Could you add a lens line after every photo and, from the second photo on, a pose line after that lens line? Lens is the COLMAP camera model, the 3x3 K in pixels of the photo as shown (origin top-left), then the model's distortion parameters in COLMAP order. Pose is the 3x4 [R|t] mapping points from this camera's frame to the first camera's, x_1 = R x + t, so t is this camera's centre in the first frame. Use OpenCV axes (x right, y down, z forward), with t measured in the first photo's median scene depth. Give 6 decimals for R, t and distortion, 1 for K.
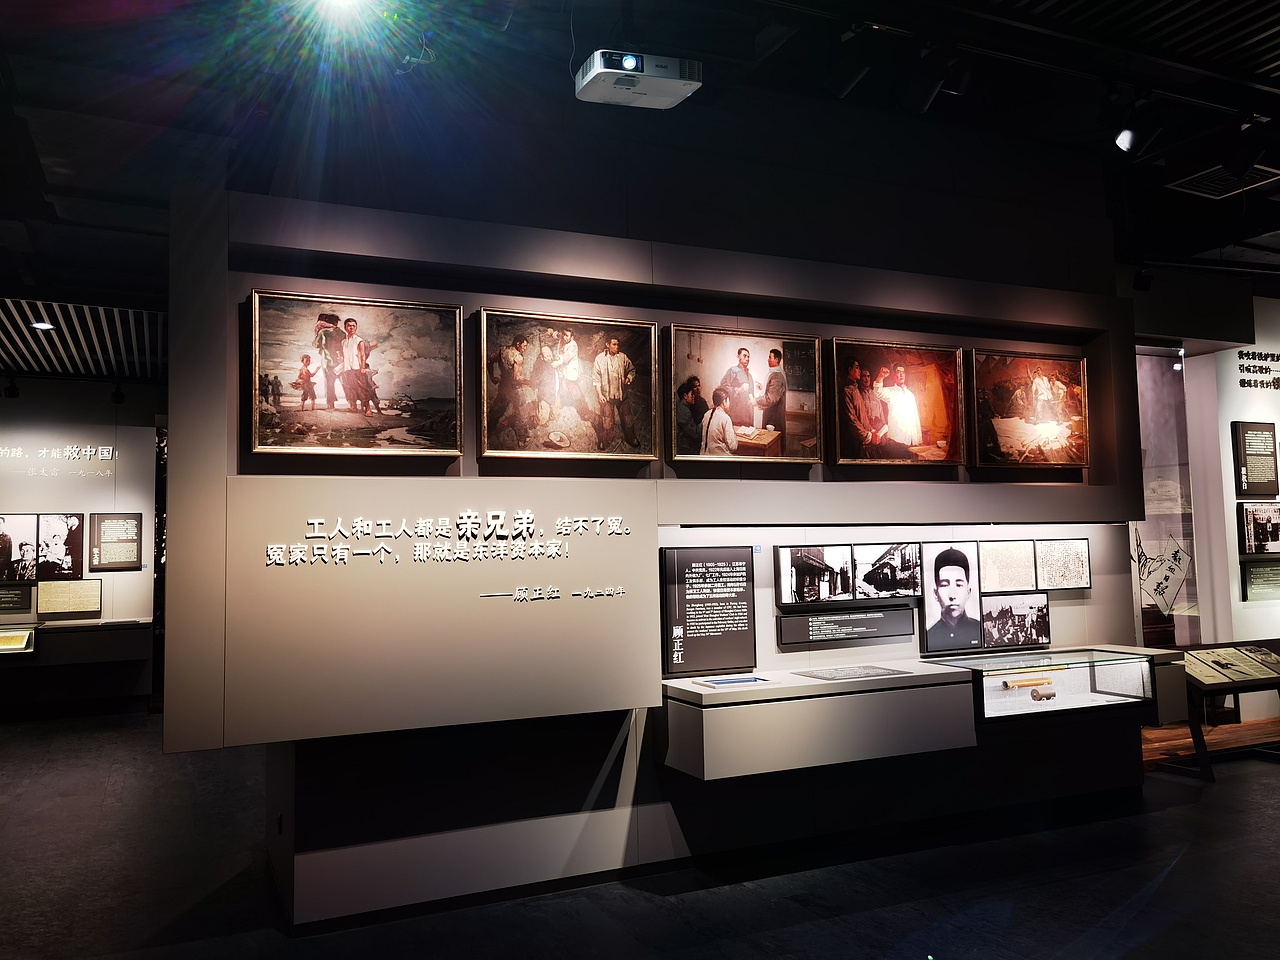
lens RADIAL K [[1018.7, 0, 641.5], [0, 1018.7, 482.0], [0, 0, 1]] dist [0.006253, 0.014235]
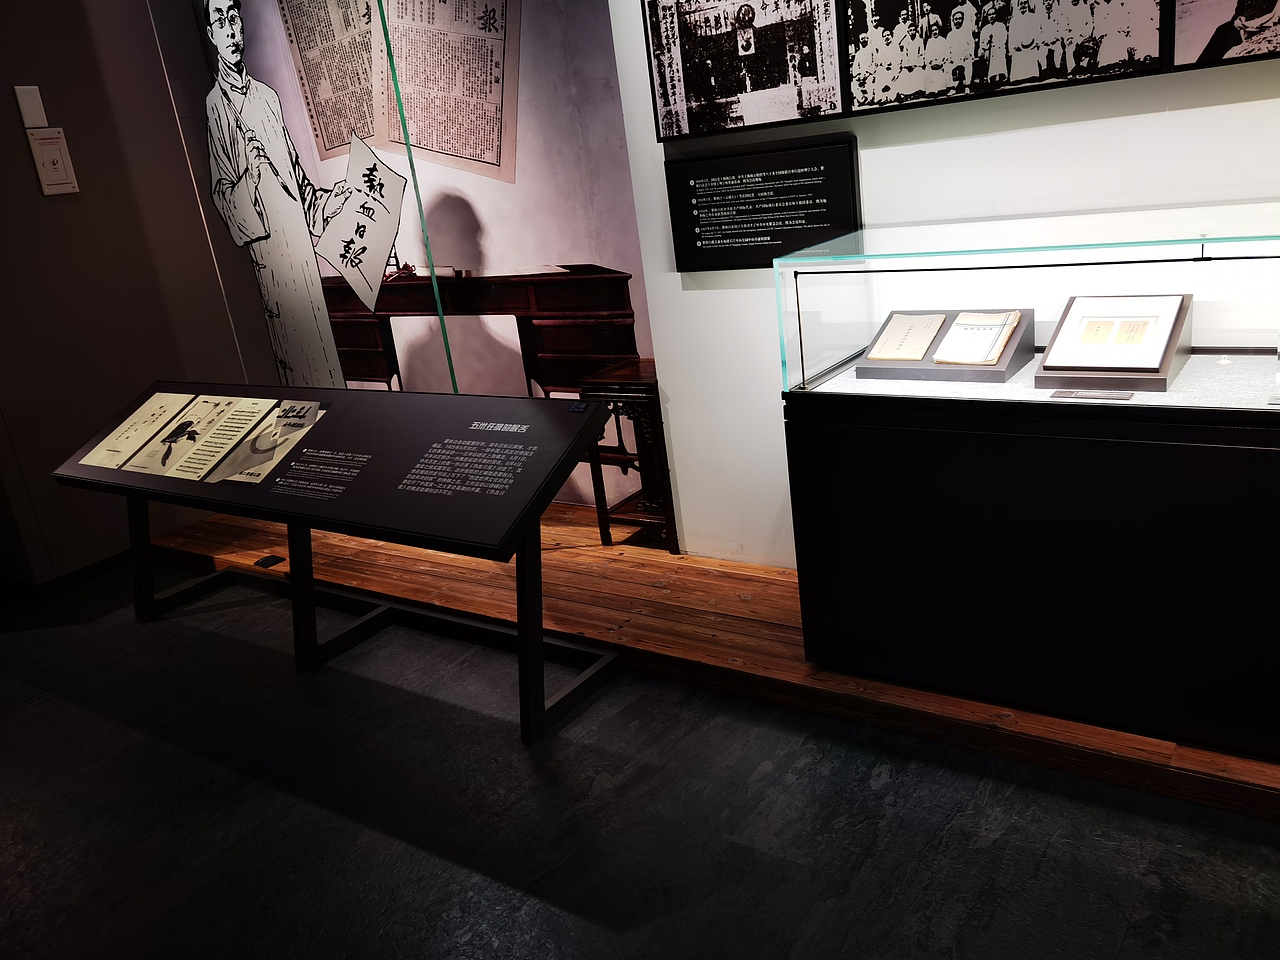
lens RADIAL K [[1018.7, 0, 636.1], [0, 1018.7, 470.1], [0, 0, 1]] dist [0.006253, 0.014235]
pose [[0.500530, 0.223990, -0.836241, 0.983896], [0.178283, 0.918575, 0.352754, 0.052782], [0.847163, -0.325652, 0.419840, 0.871767]]
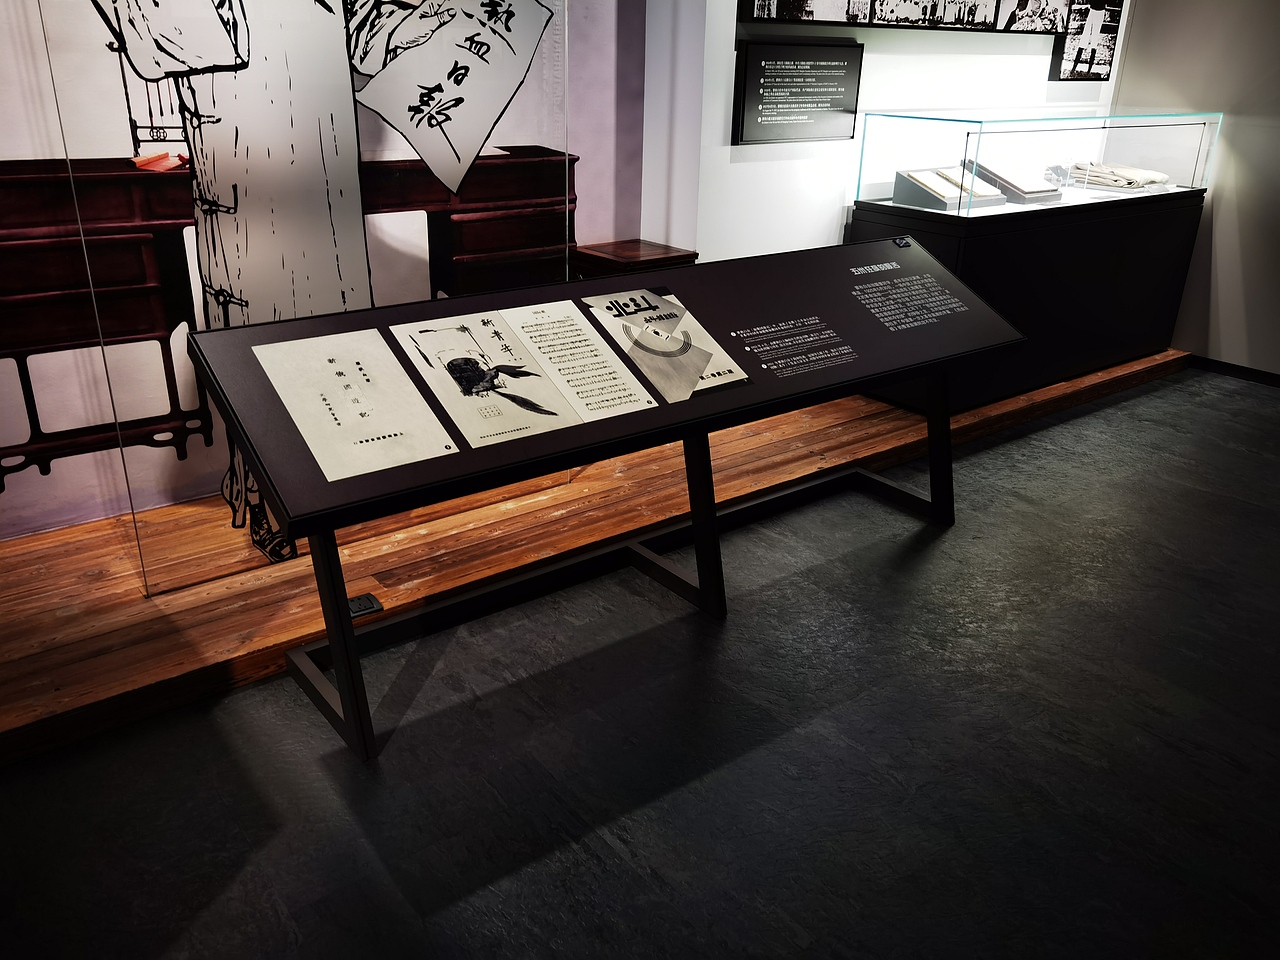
lens RADIAL K [[1018.7, 0, 631.3], [0, 1018.7, 482.6], [0, 0, 1]] dist [0.006253, 0.014235]
pose [[0.973178, -0.046333, 0.225339, 0.485439], [-0.061188, 0.892096, 0.447683, 0.060614], [-0.221767, -0.449464, 0.865333, 0.637826]]
